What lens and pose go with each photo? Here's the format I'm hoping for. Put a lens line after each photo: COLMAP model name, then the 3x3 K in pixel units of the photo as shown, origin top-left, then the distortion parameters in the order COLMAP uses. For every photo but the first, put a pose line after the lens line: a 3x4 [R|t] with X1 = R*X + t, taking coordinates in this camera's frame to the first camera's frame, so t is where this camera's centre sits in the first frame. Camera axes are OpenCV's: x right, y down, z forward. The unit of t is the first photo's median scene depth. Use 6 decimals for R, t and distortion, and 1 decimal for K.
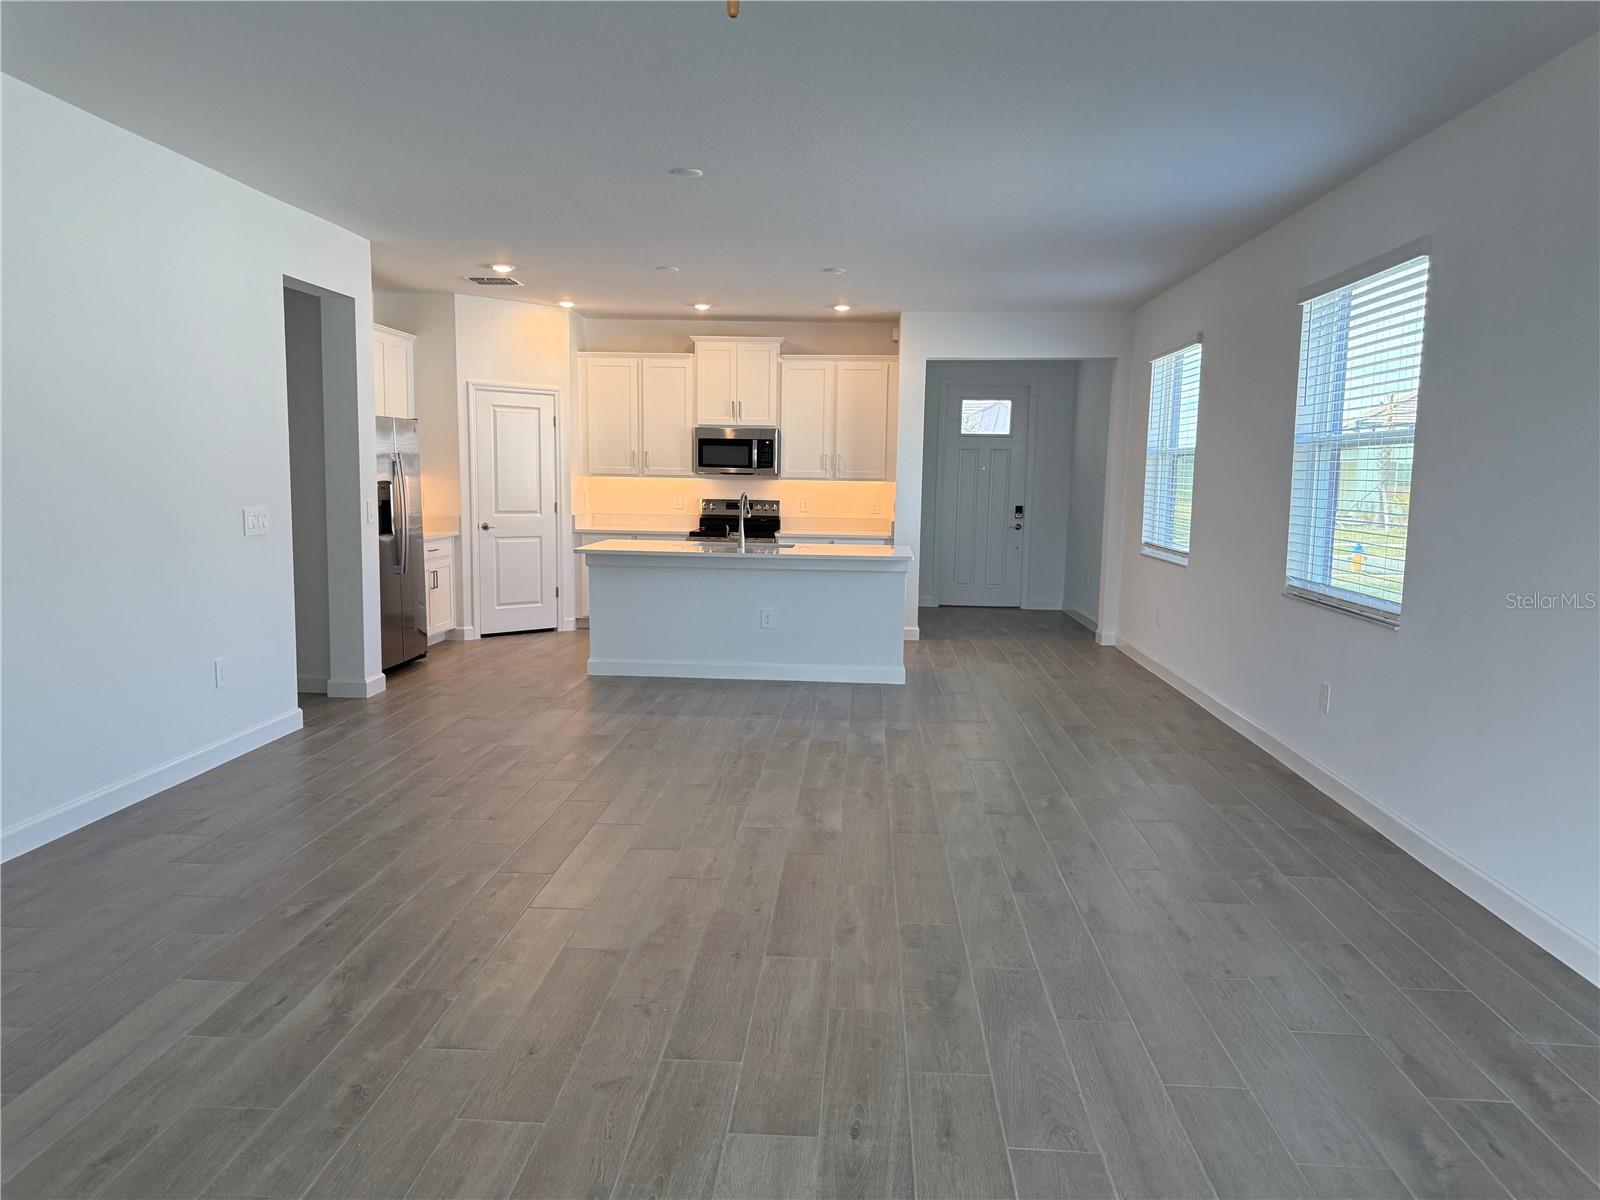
lens RADIAL K [[1129.7, 0, 799.5], [0, 1129.7, 599.4], [0, 0, 1]] dist [0.001718, -0.001580]
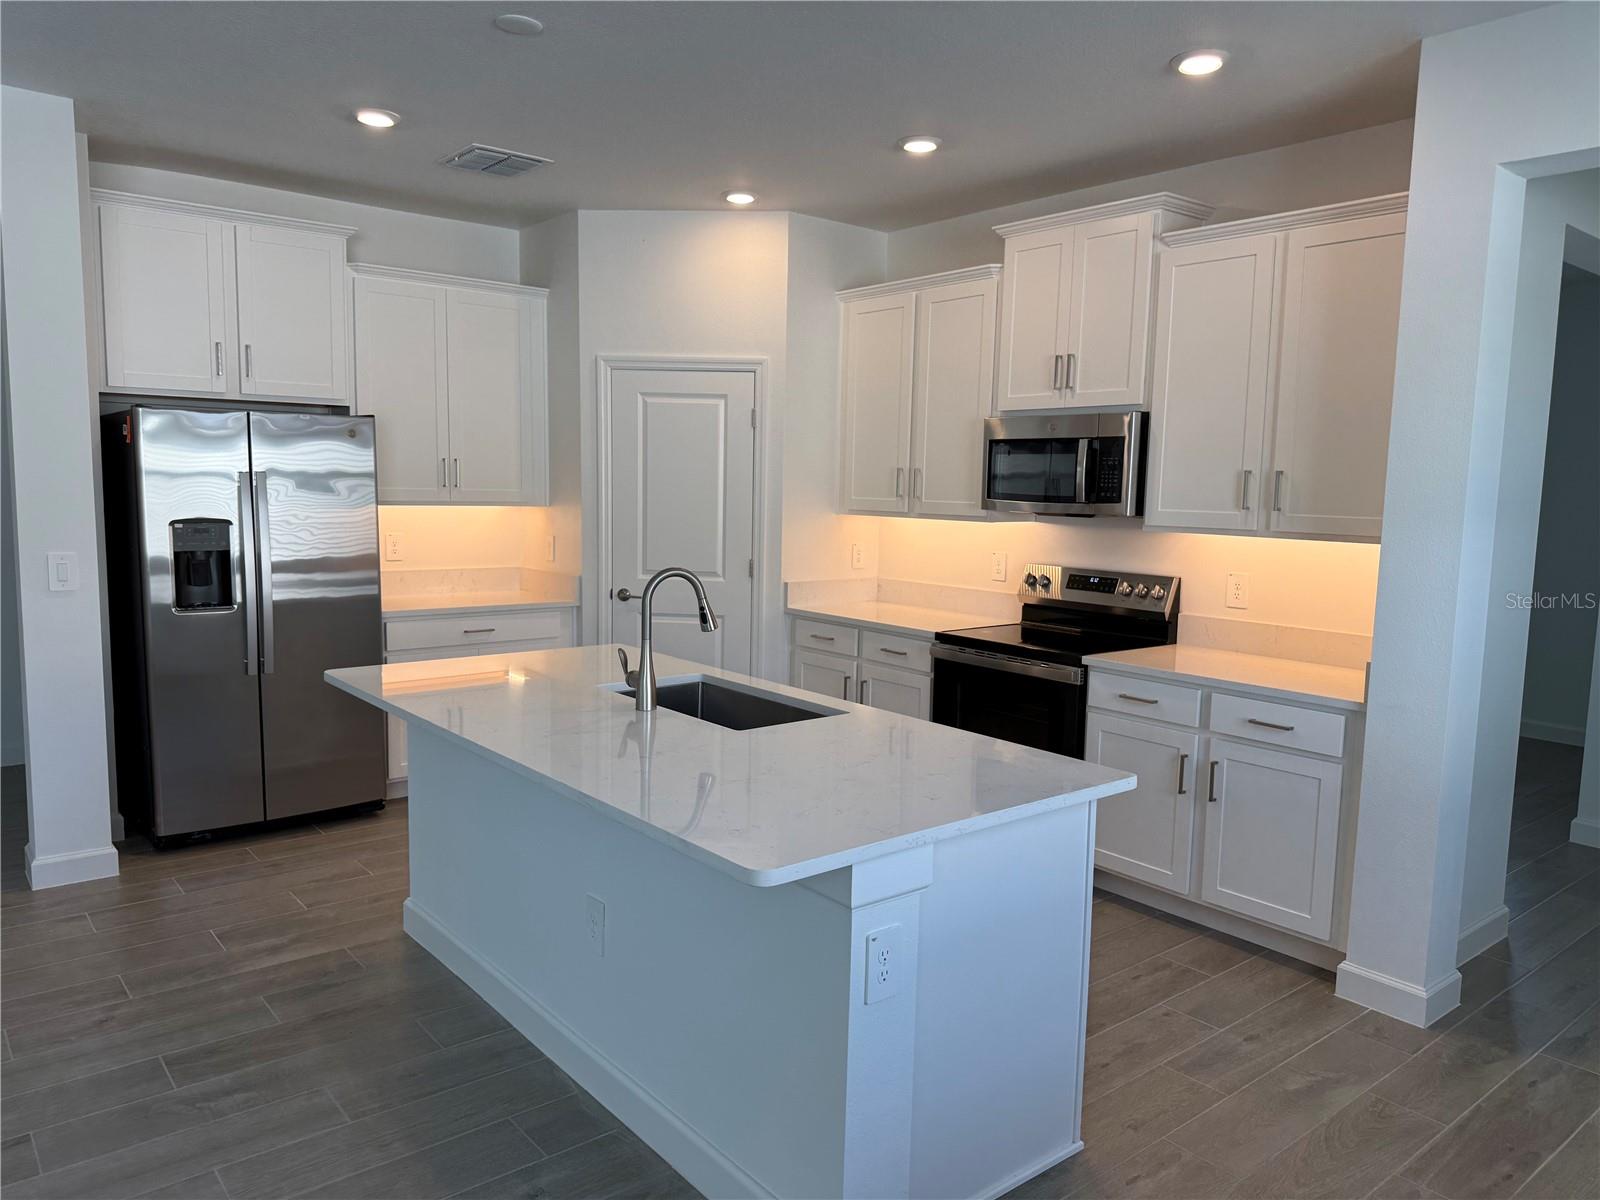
lens RADIAL K [[1129.7, 0, 798.4], [0, 1129.7, 604.6], [0, 0, 1]] dist [0.001718, -0.001580]
pose [[0.649000, 0.074036, -0.757178, 0.225764], [-0.098579, 0.995047, 0.012799, -0.071154], [0.754375, 0.066335, 0.653084, 0.632038]]
